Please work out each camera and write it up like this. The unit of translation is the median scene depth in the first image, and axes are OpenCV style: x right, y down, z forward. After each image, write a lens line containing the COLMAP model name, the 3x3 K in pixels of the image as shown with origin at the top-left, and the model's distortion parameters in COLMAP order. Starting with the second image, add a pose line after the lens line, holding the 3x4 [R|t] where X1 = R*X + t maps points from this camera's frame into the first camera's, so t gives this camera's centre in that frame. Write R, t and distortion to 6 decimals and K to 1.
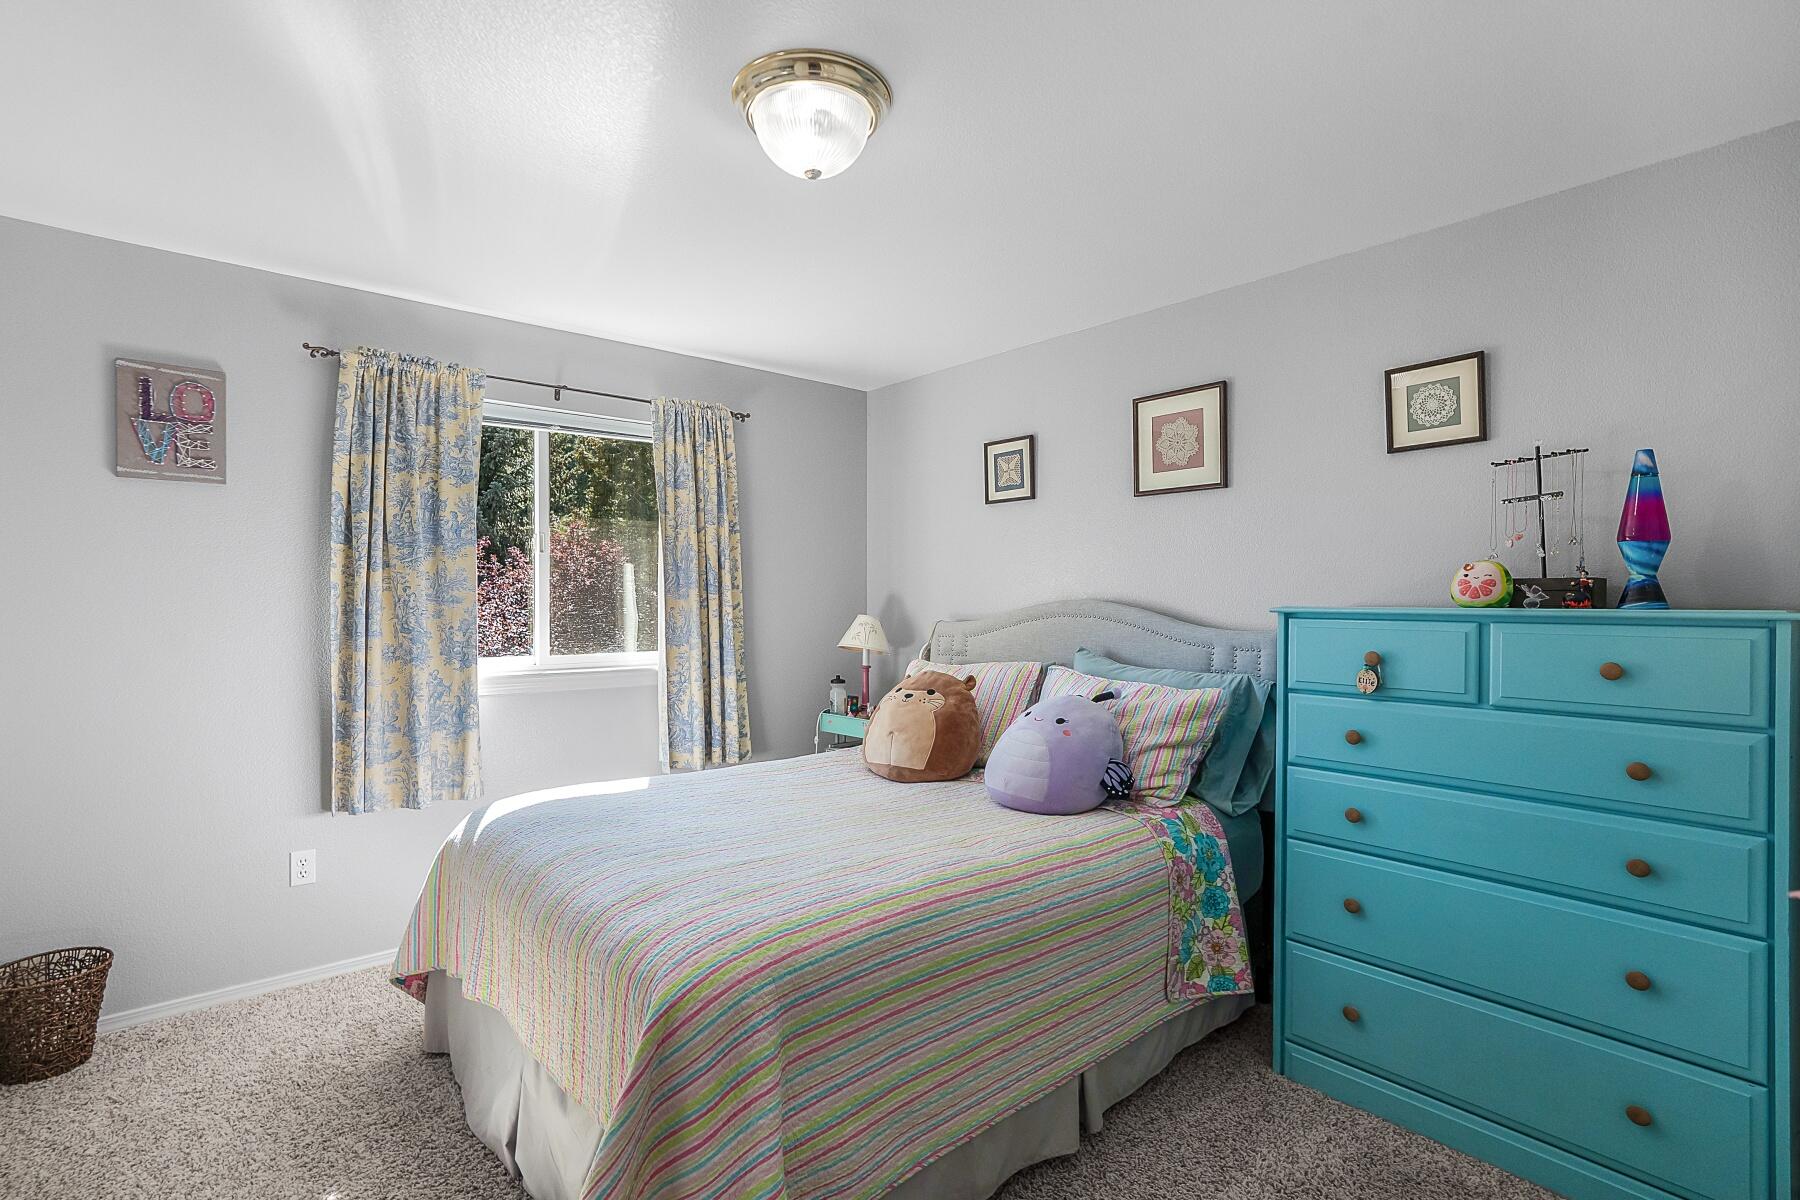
lens RADIAL K [[824.4, 0, 895.2], [0, 824.4, 603.0], [0, 0, 1]] dist [0.000151, -0.000126]
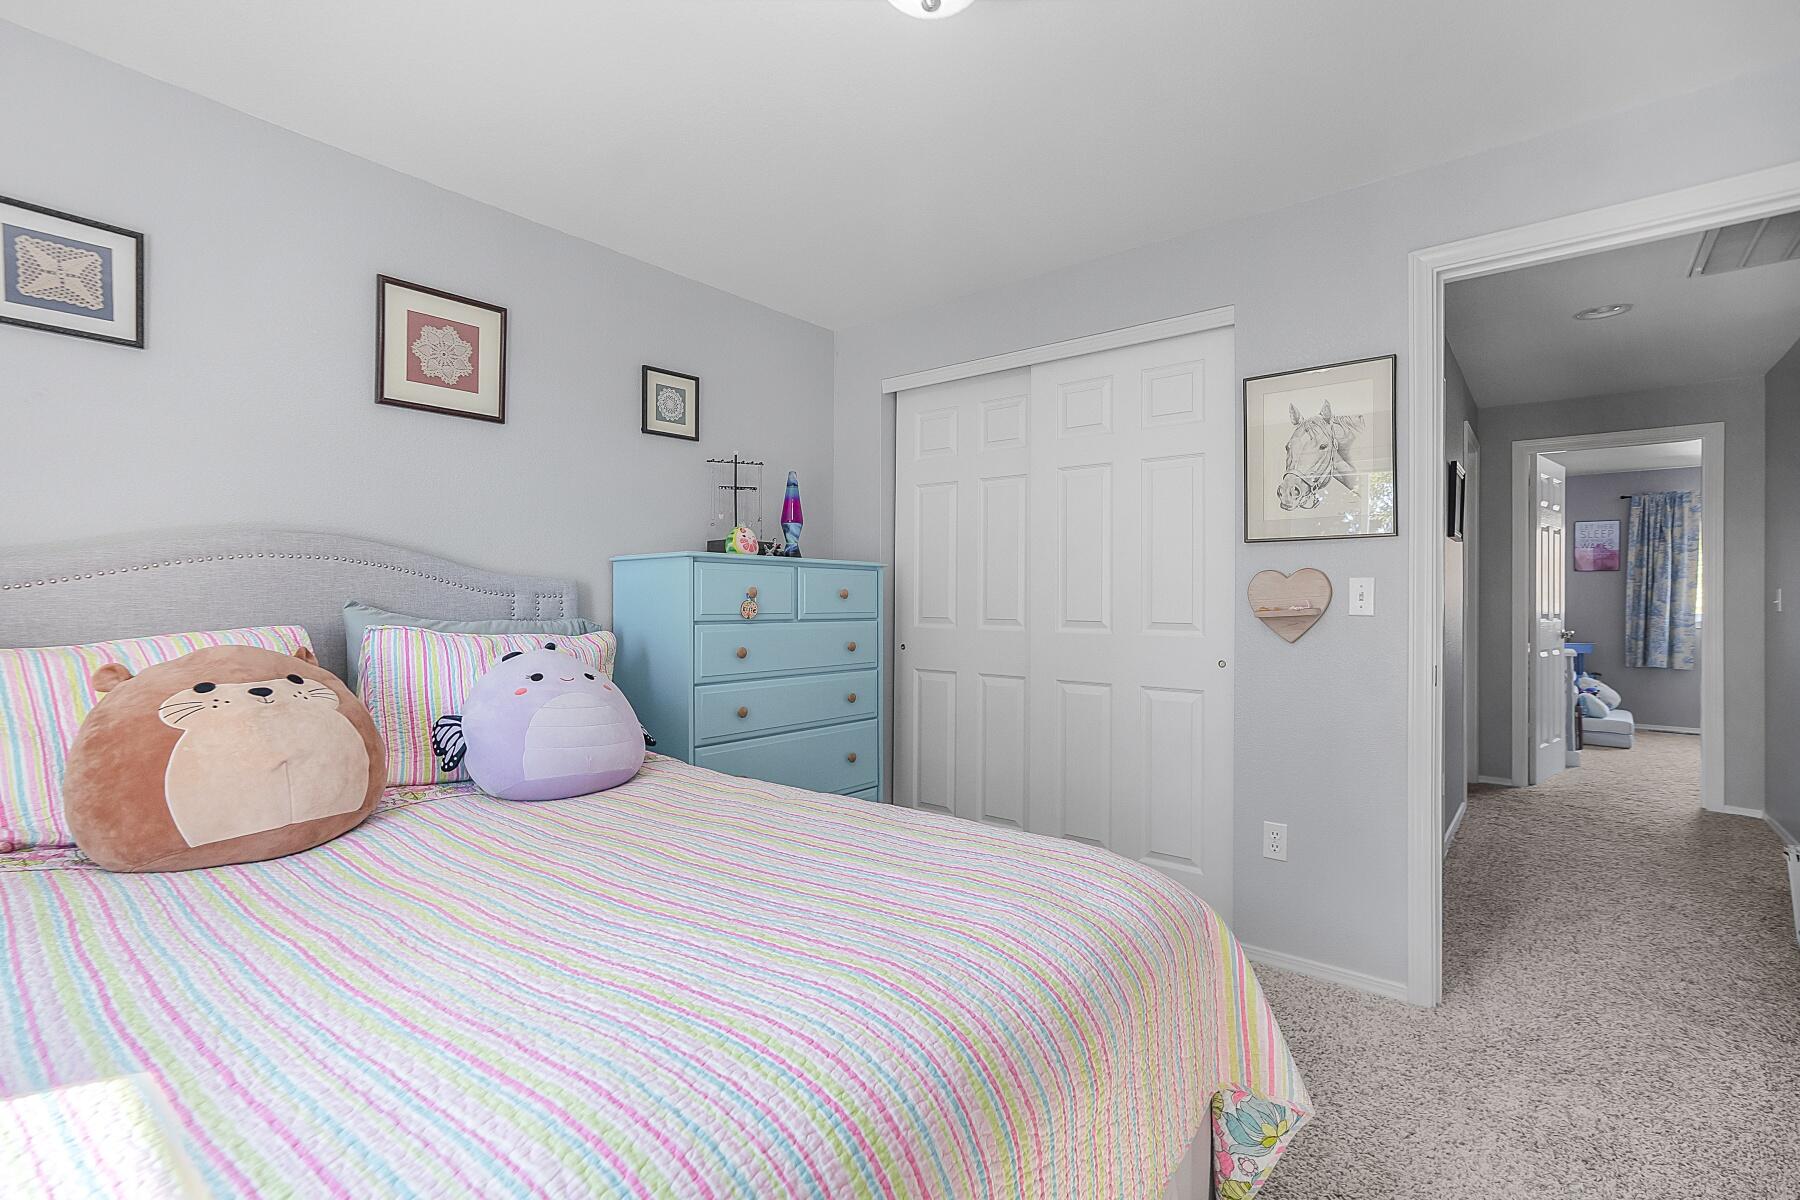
lens RADIAL K [[824.4, 0, 898.1], [0, 824.4, 596.3], [0, 0, 1]] dist [0.000151, -0.000126]
pose [[-0.170425, -0.002916, 0.985366, -0.685801], [0.002208, 0.999992, 0.003342, 0.059011], [-0.985368, 0.002745, -0.170417, 0.855444]]
